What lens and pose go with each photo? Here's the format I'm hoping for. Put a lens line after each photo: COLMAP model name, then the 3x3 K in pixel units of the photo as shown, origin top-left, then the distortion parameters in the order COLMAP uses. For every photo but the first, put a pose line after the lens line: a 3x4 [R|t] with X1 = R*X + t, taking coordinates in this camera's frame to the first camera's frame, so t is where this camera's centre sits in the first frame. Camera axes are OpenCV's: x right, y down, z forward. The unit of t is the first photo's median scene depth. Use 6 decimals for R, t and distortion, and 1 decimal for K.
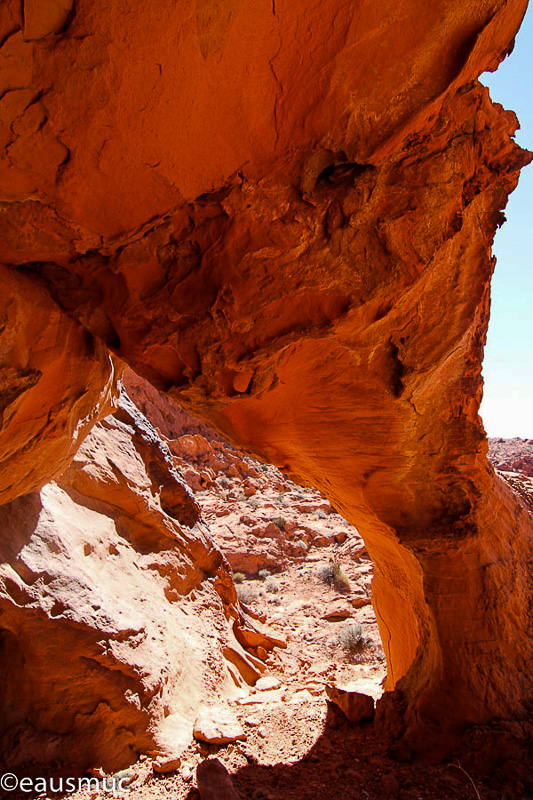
lens RADIAL K [[407.2, 0, 266.5], [0, 407.2, 400.0], [0, 0, 1]] dist [-0.002941, -0.013200]
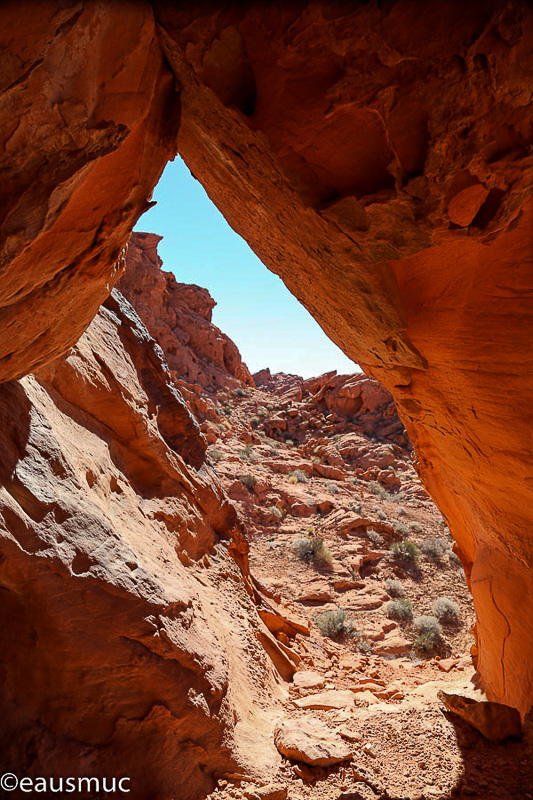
lens RADIAL K [[541.2, 0, 265.9], [0, 541.2, 409.0], [0, 0, 1]] dist [-0.116537, 0.055796]
pose [[0.991188, 0.103704, 0.082410, -0.277730], [-0.115100, 0.982211, 0.148366, 0.115796], [-0.065558, -0.156544, 0.985493, 0.193629]]
